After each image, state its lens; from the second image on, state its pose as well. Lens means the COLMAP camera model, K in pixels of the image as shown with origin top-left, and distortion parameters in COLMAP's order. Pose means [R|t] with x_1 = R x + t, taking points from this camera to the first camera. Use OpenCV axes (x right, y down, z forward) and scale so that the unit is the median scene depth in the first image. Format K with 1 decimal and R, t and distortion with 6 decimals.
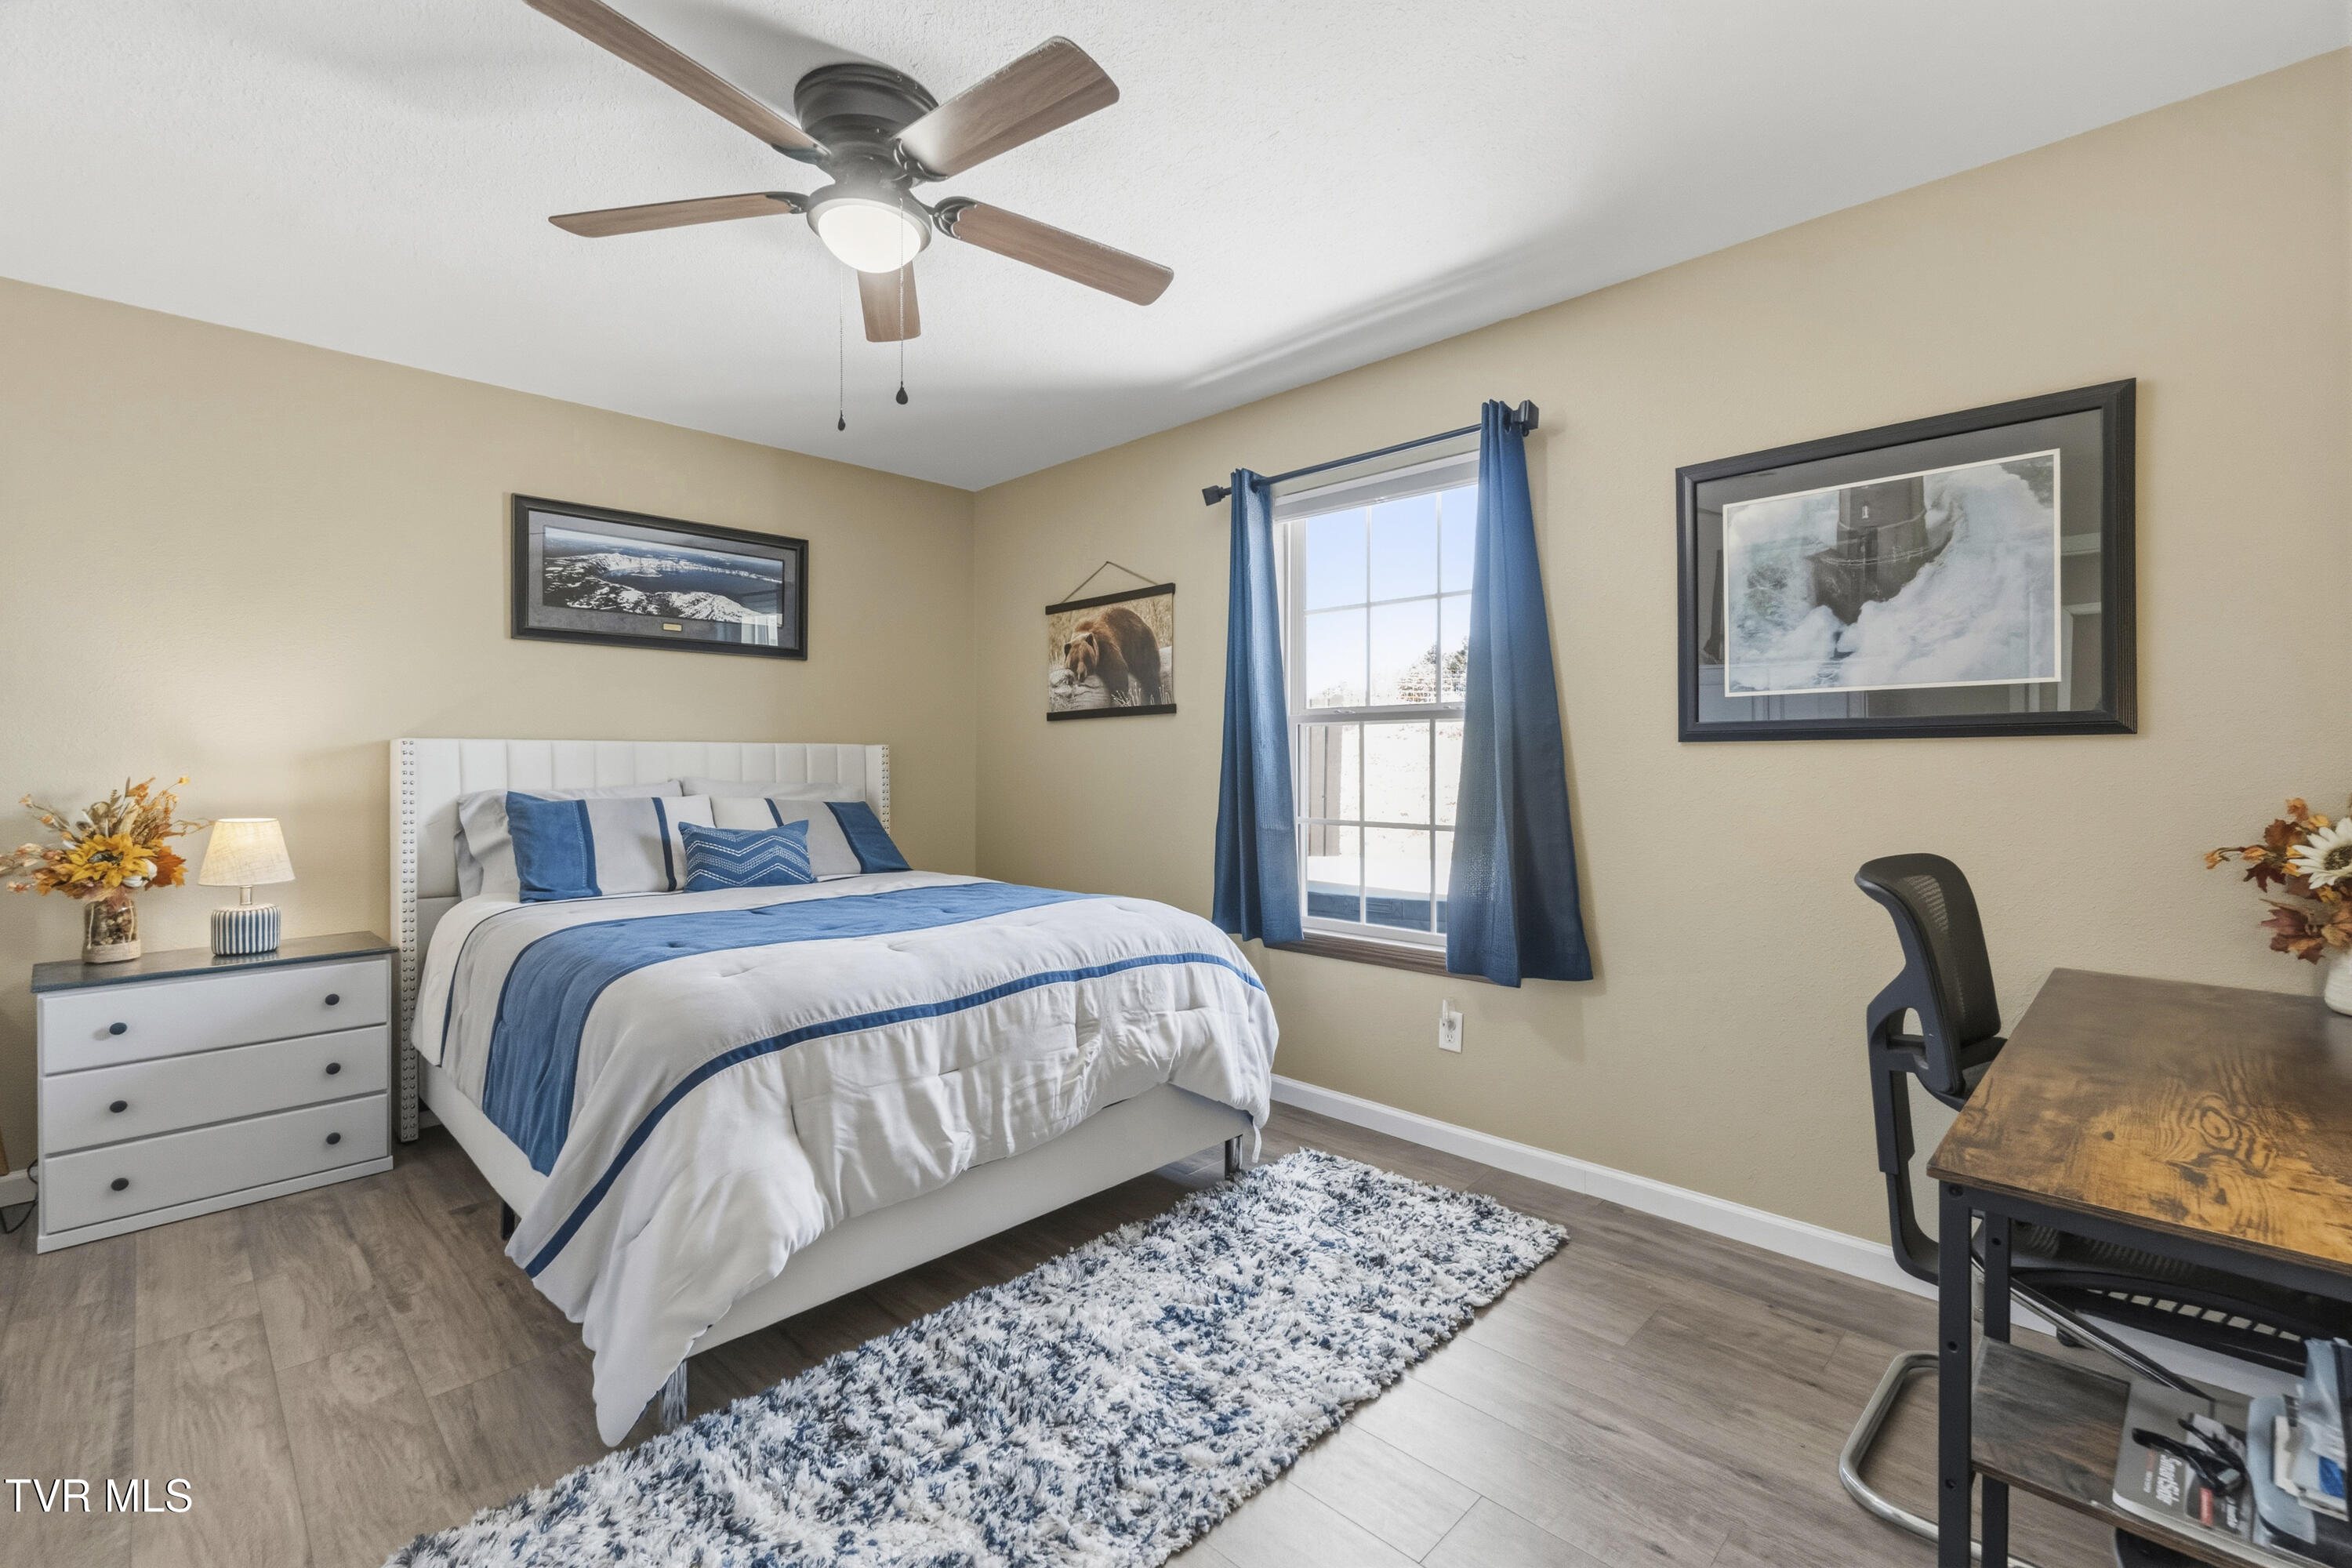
lens RADIAL K [[1039.4, 0, 1159.4], [0, 1039.4, 771.2], [0, 0, 1]] dist [-0.002555, 0.000938]
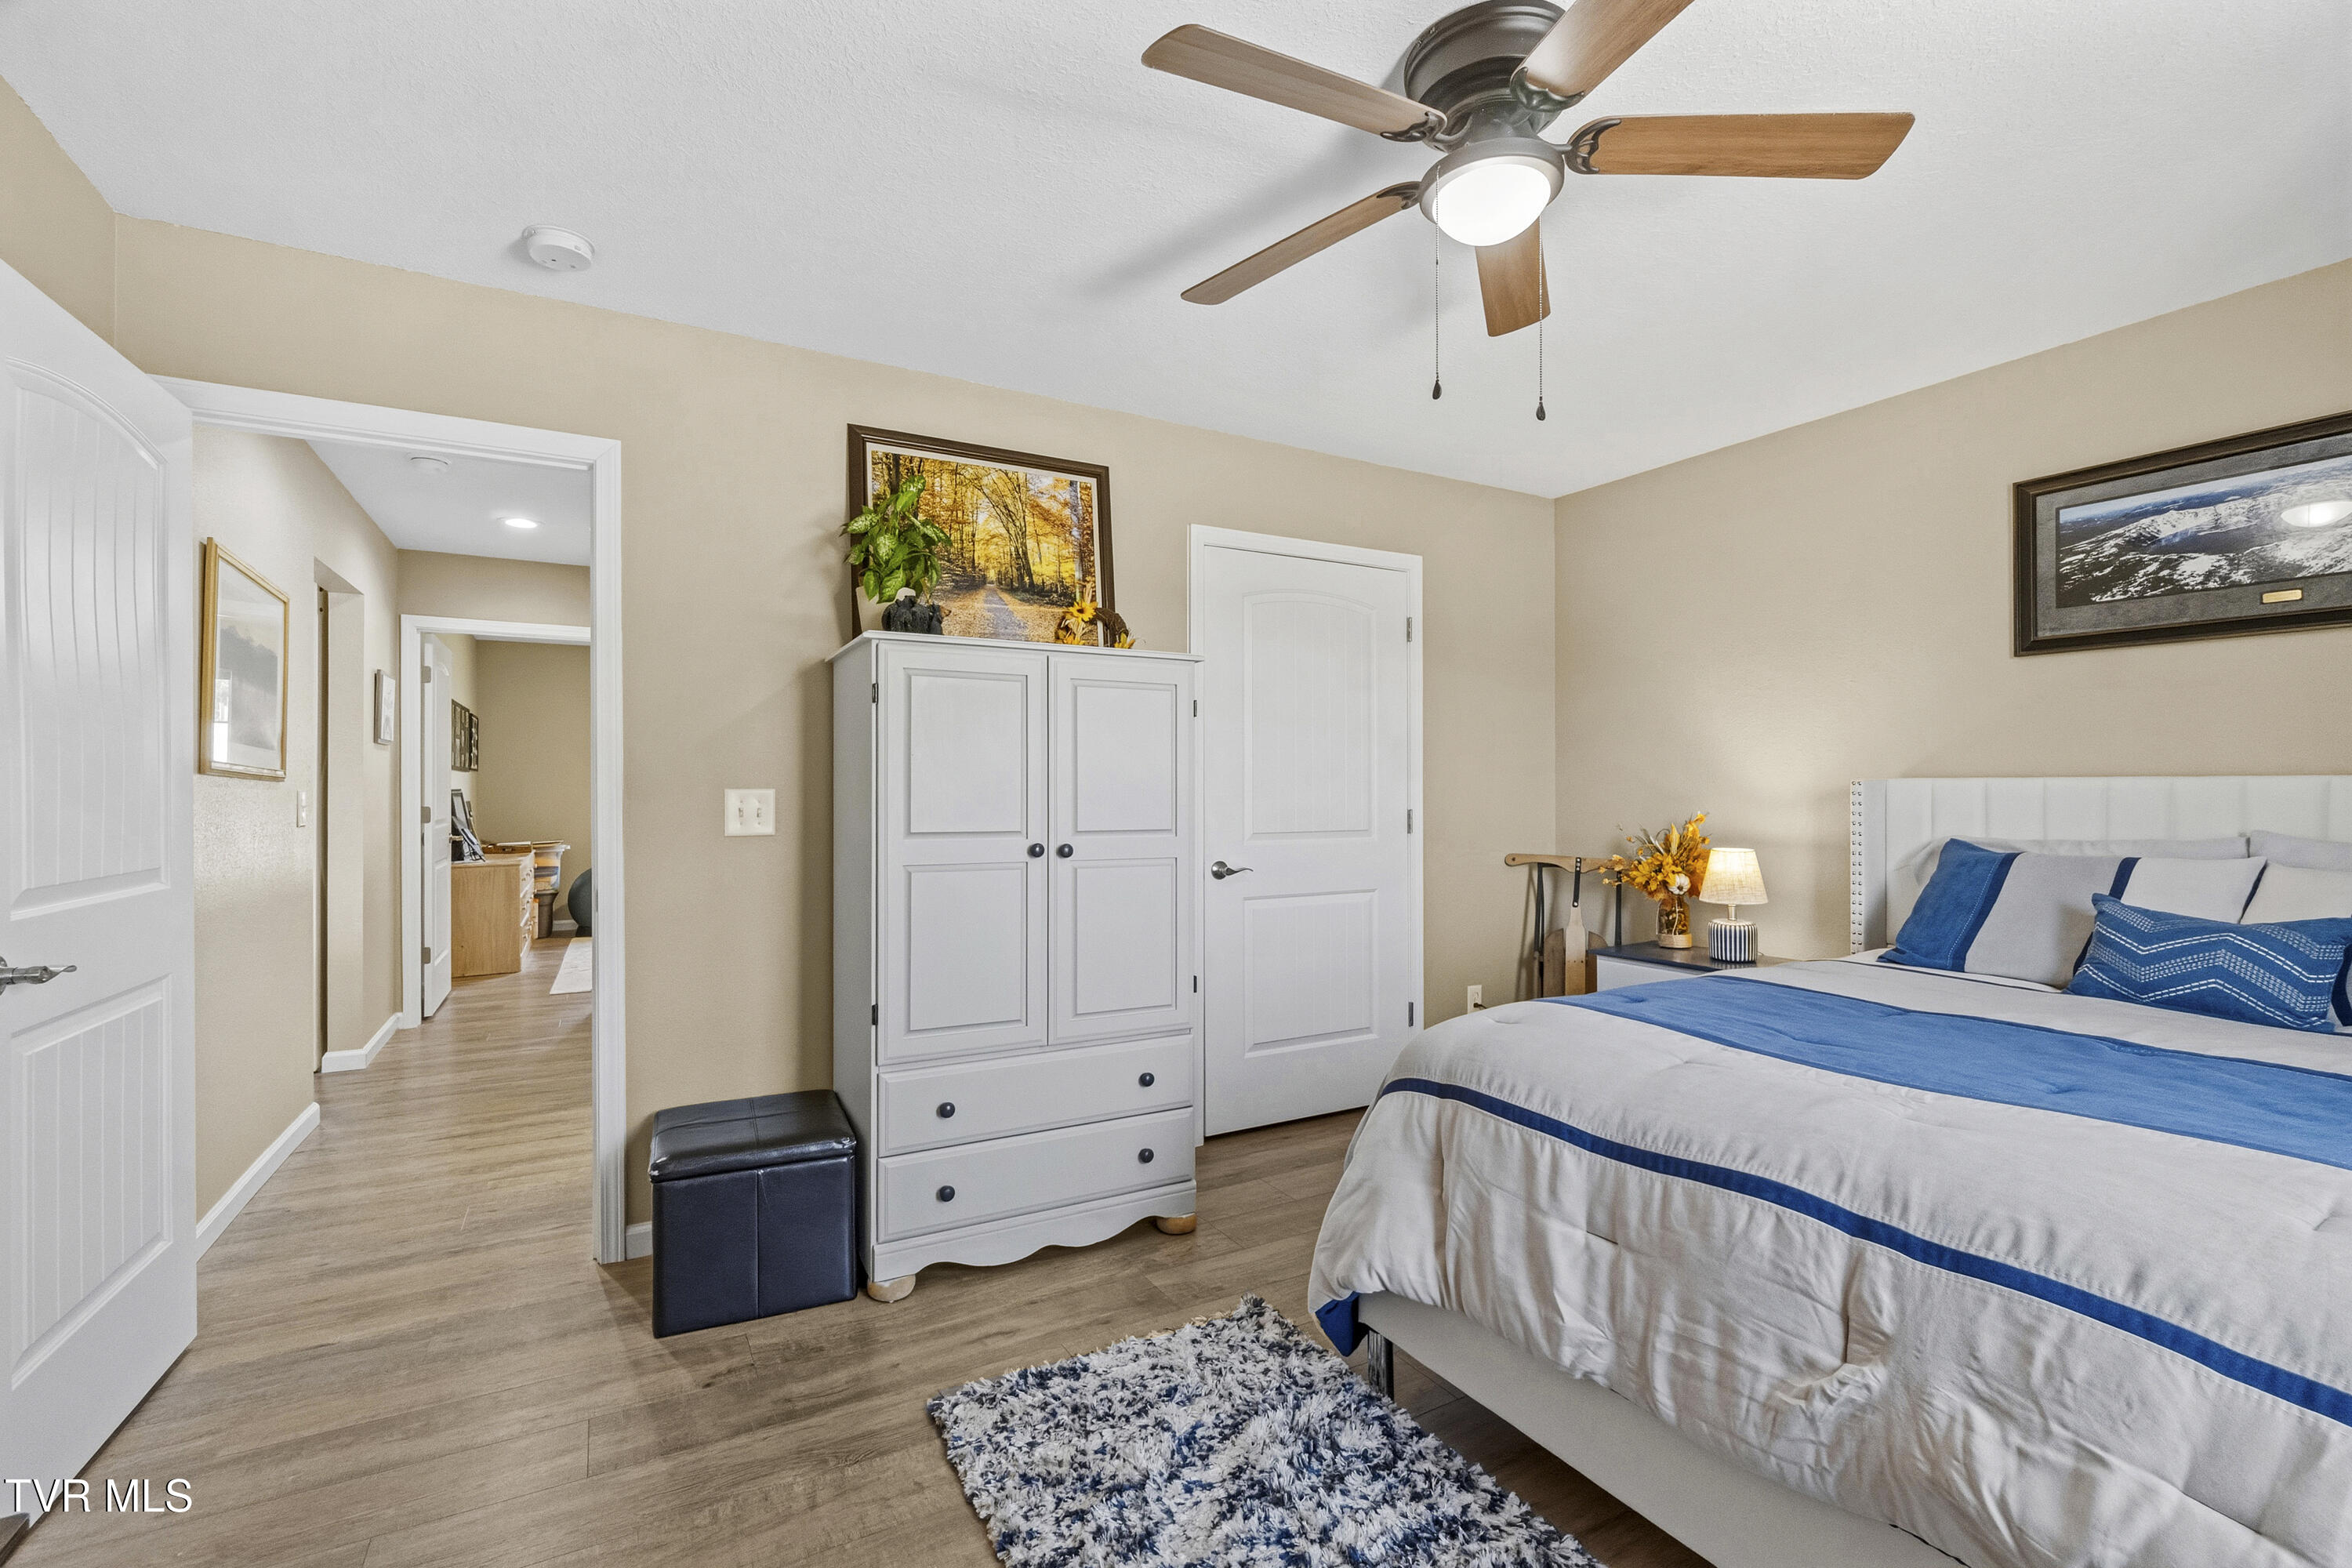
lens RADIAL K [[1039.4, 0, 1164.5], [0, 1039.4, 786.1], [0, 0, 1]] dist [-0.002555, 0.000938]
pose [[-0.286461, -0.003660, -0.958085, 0.593434], [-0.015751, 0.999876, 0.000890, -0.021387], [0.957963, 0.015346, -0.286483, 0.932701]]
